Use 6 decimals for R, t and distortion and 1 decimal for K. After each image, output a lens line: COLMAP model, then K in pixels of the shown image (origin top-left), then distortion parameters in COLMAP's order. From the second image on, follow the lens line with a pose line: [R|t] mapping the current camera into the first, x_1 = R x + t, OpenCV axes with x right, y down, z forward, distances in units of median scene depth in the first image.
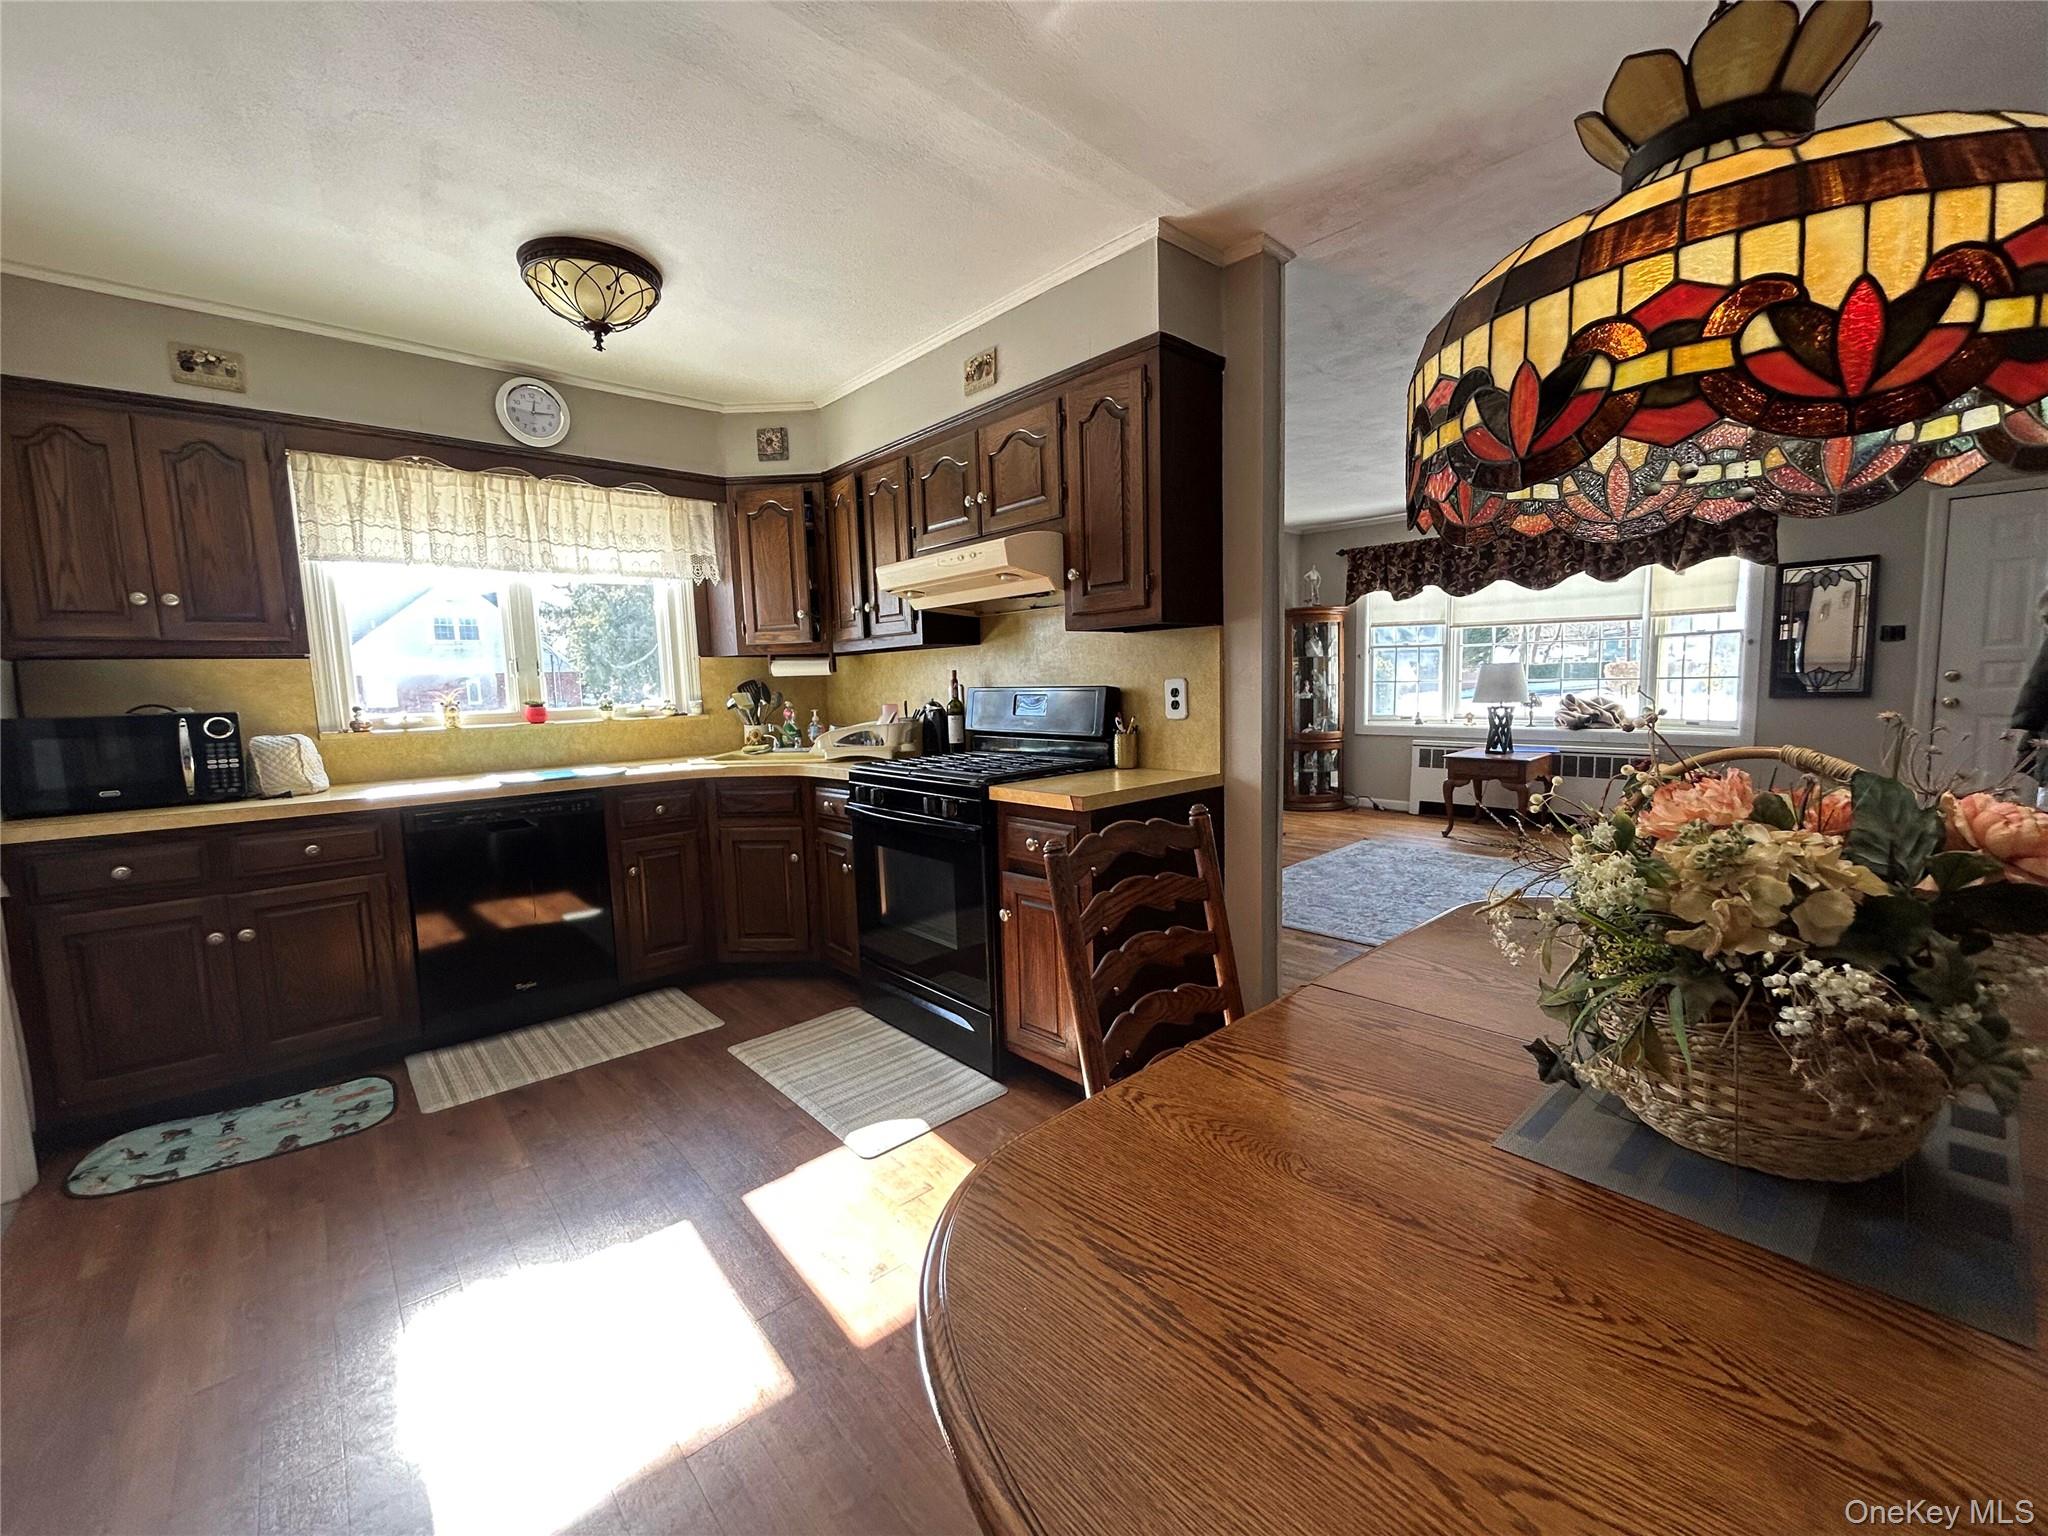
lens RADIAL K [[823.3, 0, 1020.3], [0, 823.3, 763.5], [0, 0, 1]] dist [-0.000985, 0.000477]
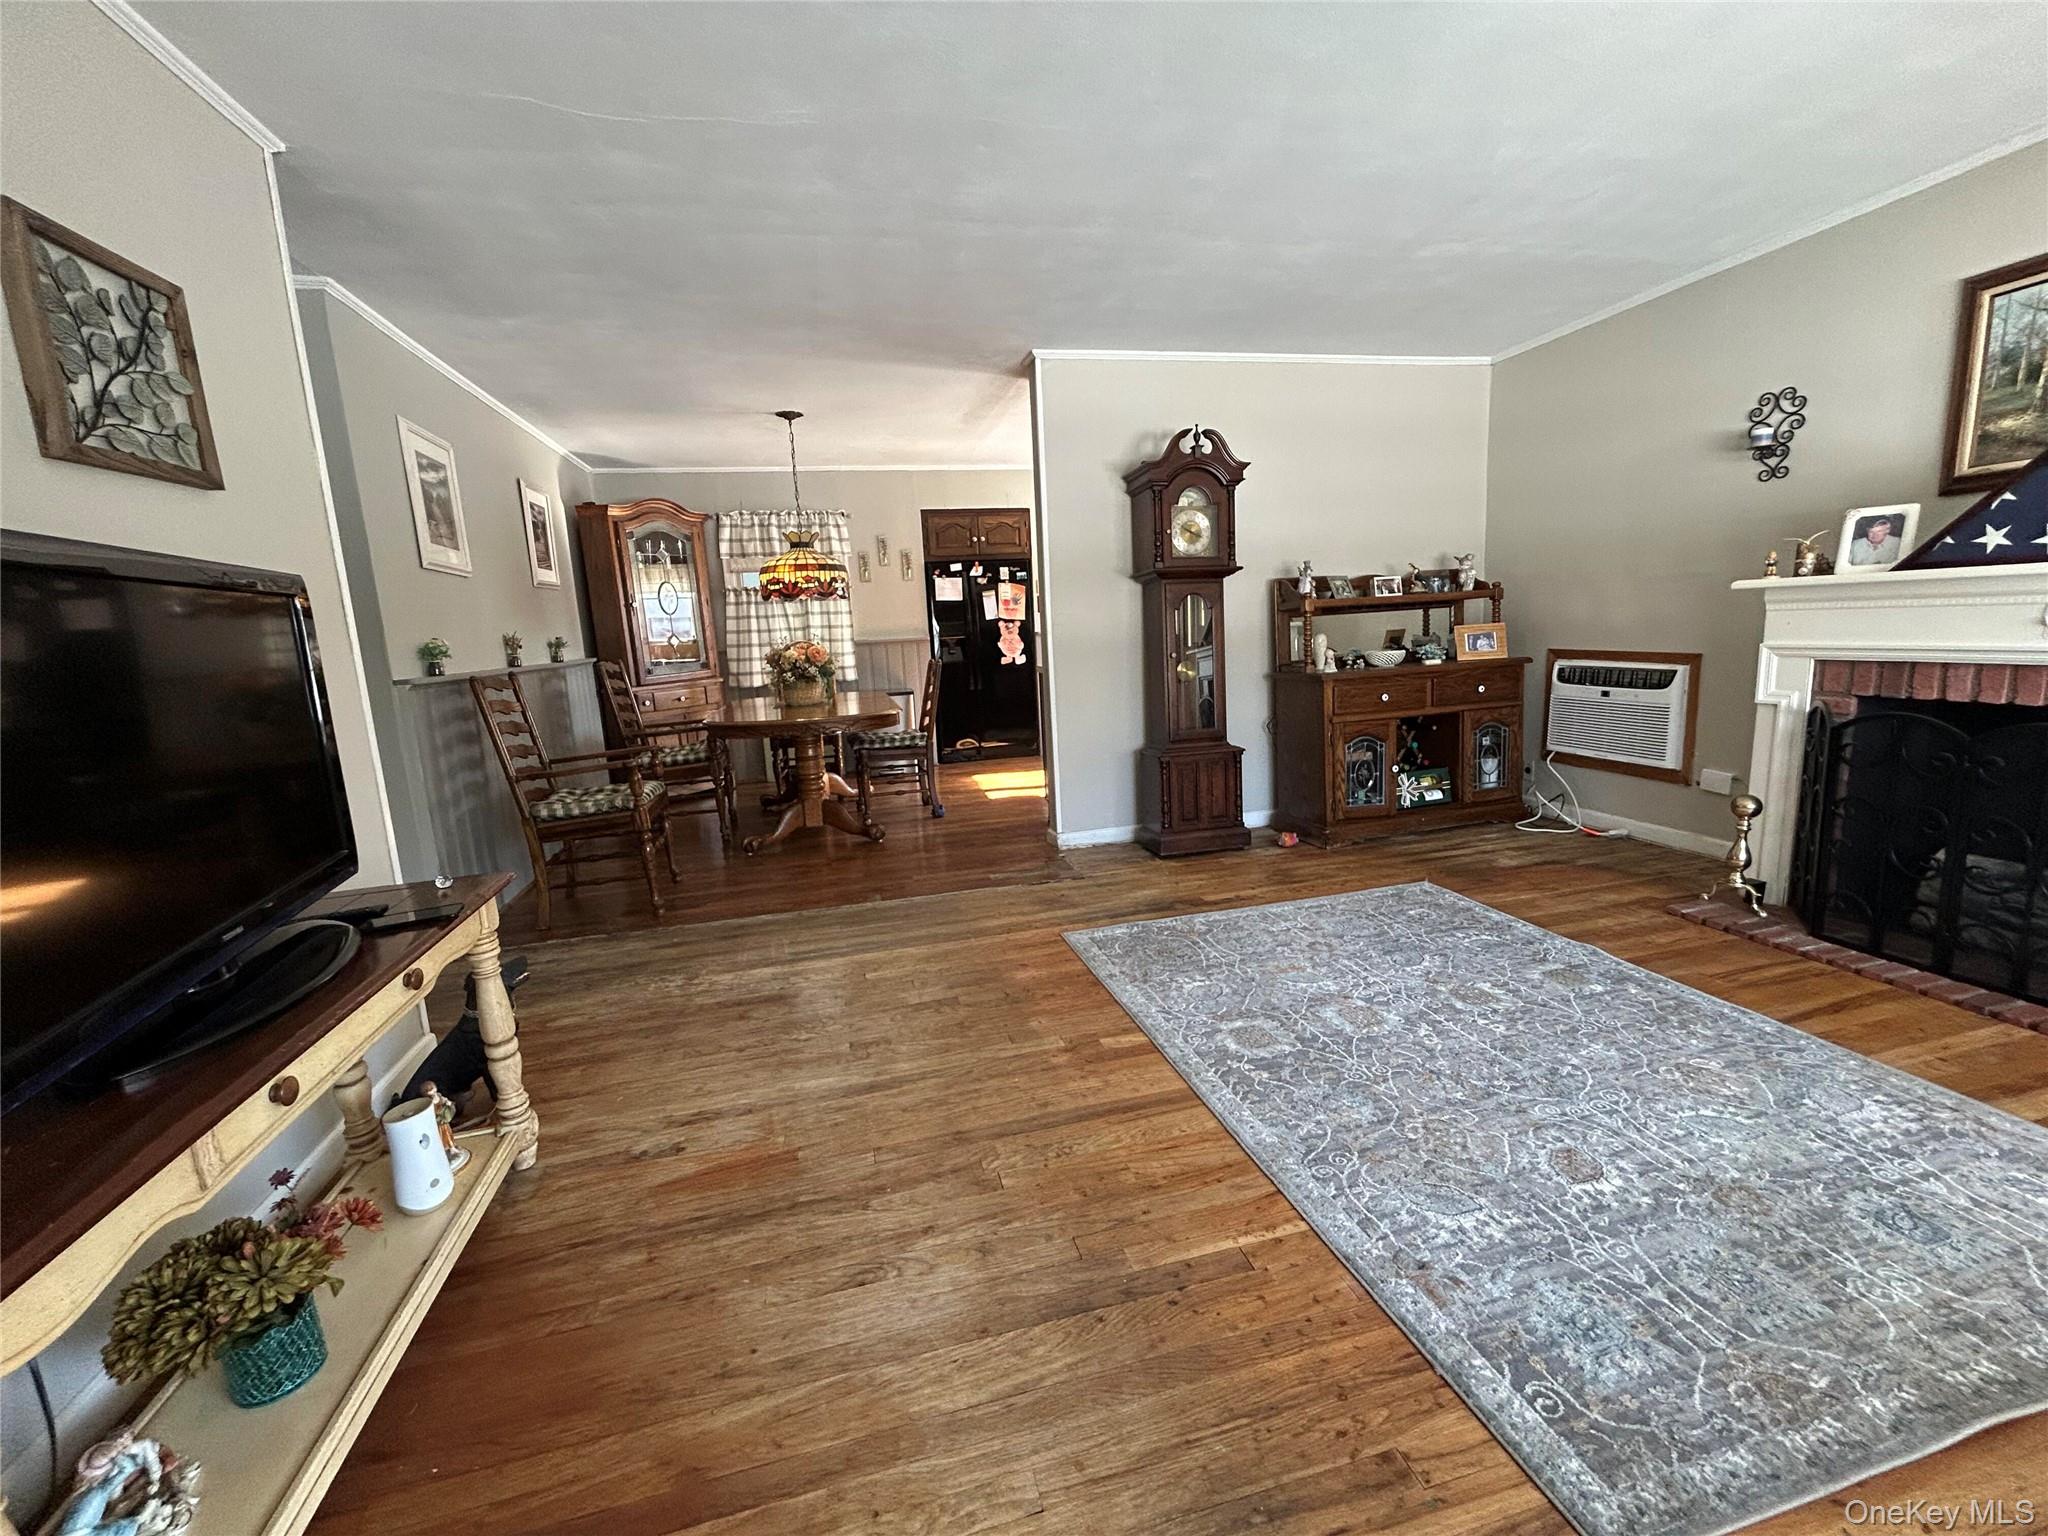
lens RADIAL K [[823.3, 0, 1018.3], [0, 823.3, 761.9], [0, 0, 1]] dist [-0.000985, 0.000477]
pose [[-0.477003, 0.200800, -0.855656, 1.501307], [-0.024283, 0.970169, 0.241210, -0.178307], [0.878566, 0.135836, -0.457898, 1.447734]]
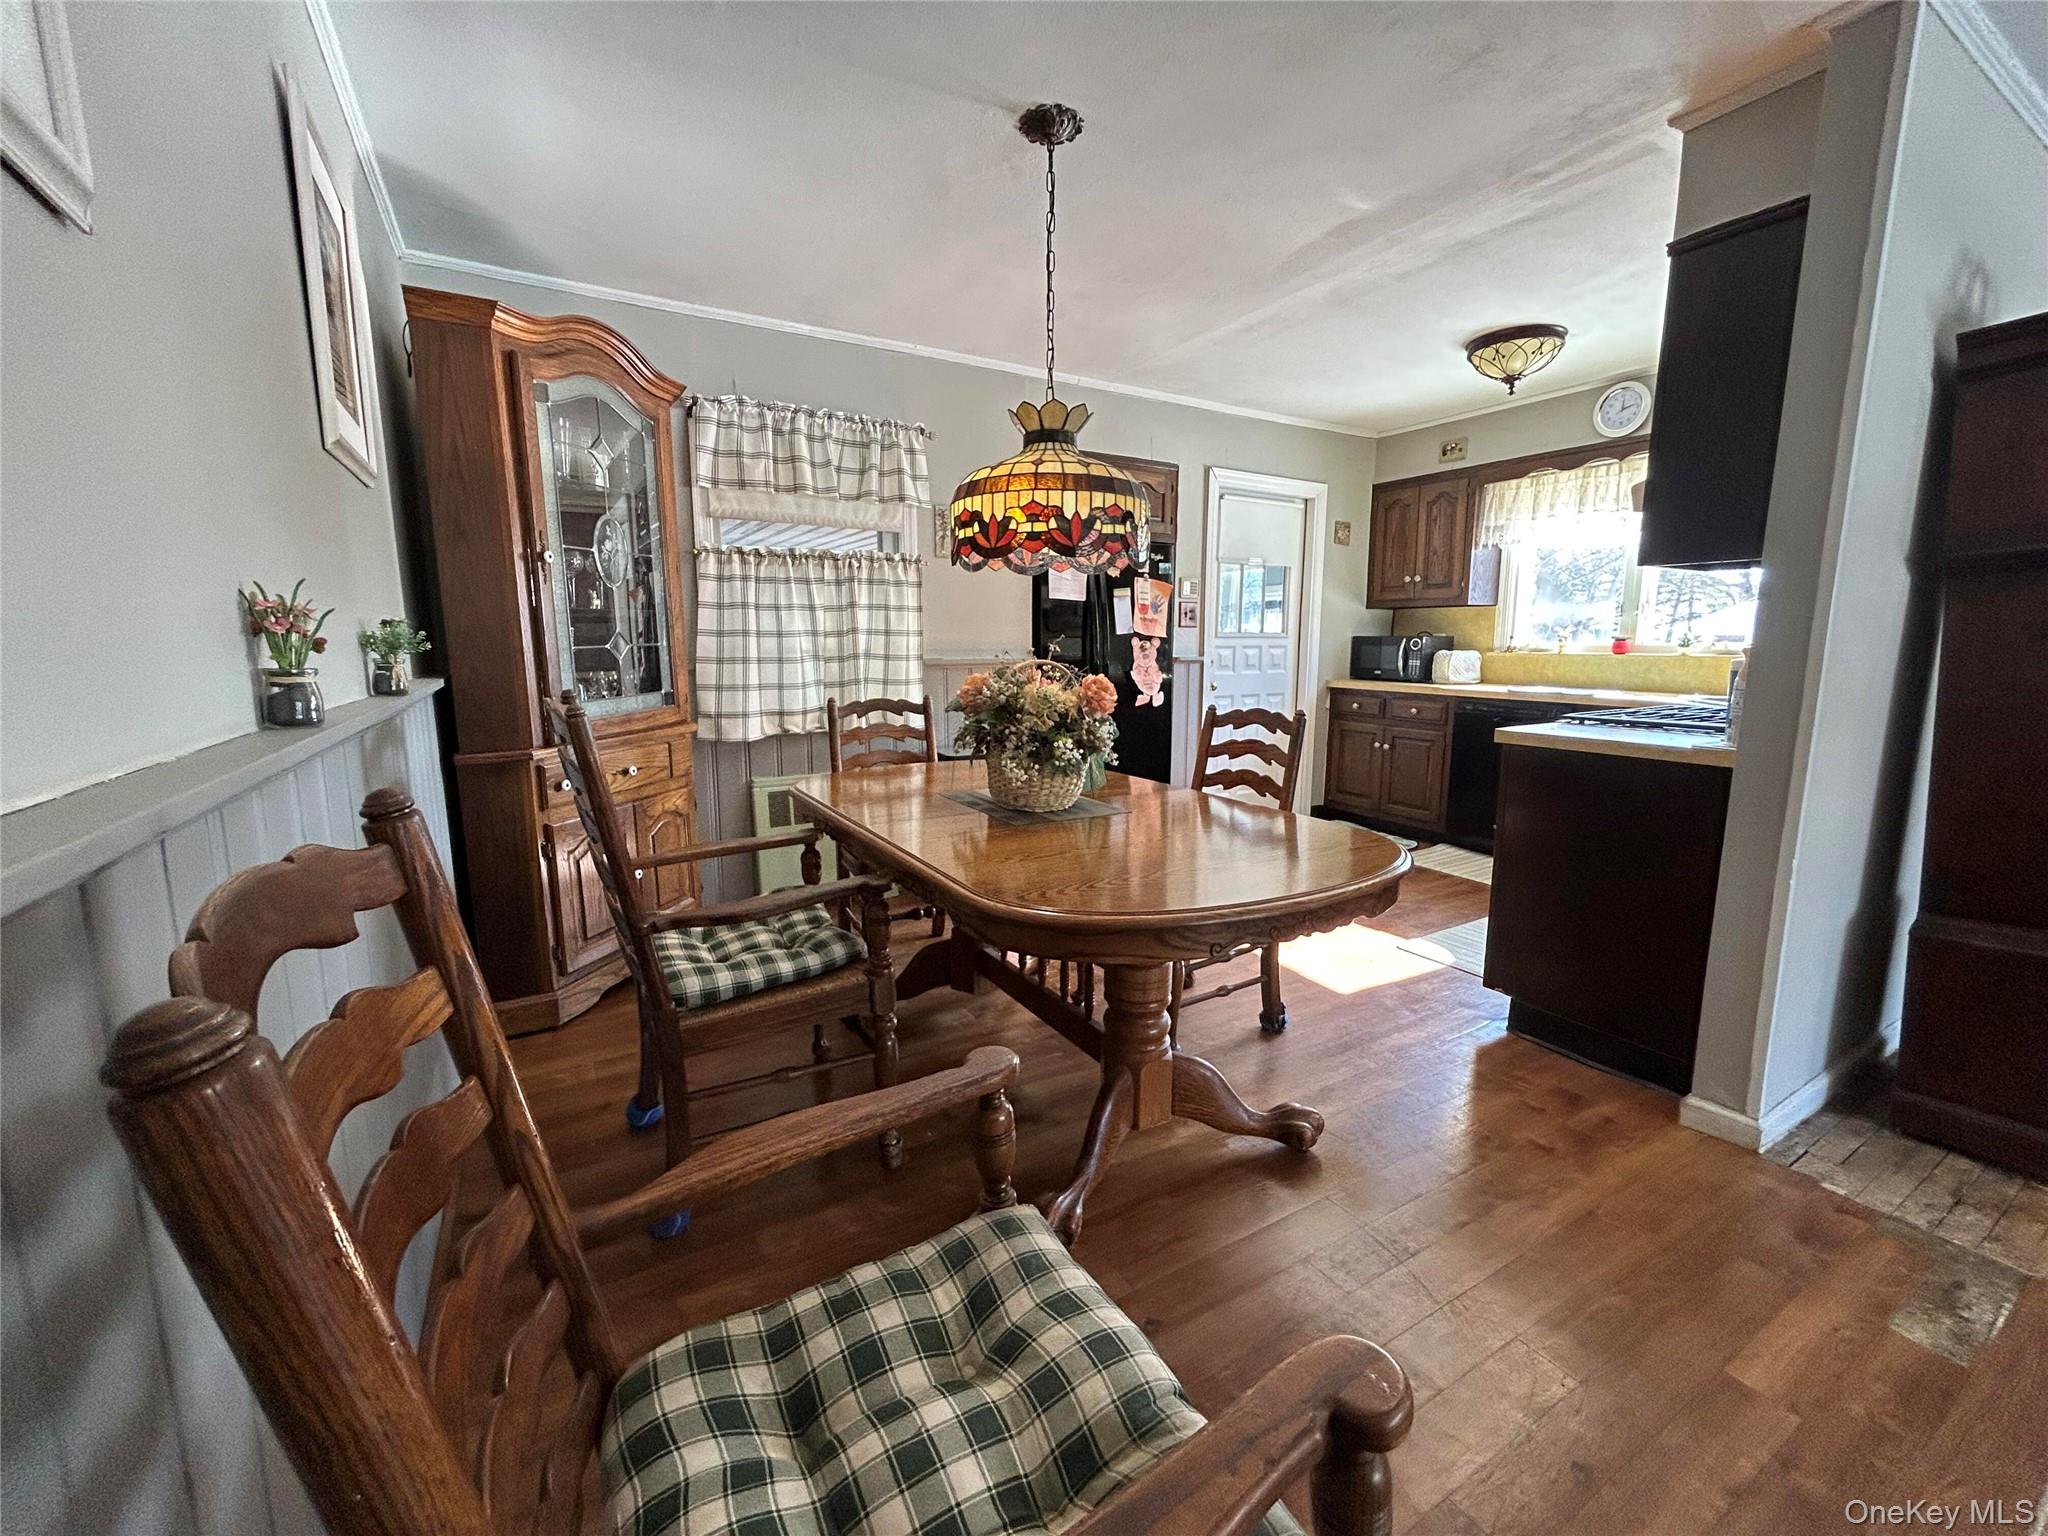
lens RADIAL K [[823.3, 0, 1019.0], [0, 823.3, 760.3], [0, 0, 1]] dist [-0.000985, 0.000477]
pose [[-0.205697, 0.173930, -0.963035, 0.954292], [-0.091873, 0.976301, 0.195949, -0.059104], [0.974294, 0.128783, -0.184843, 0.400365]]
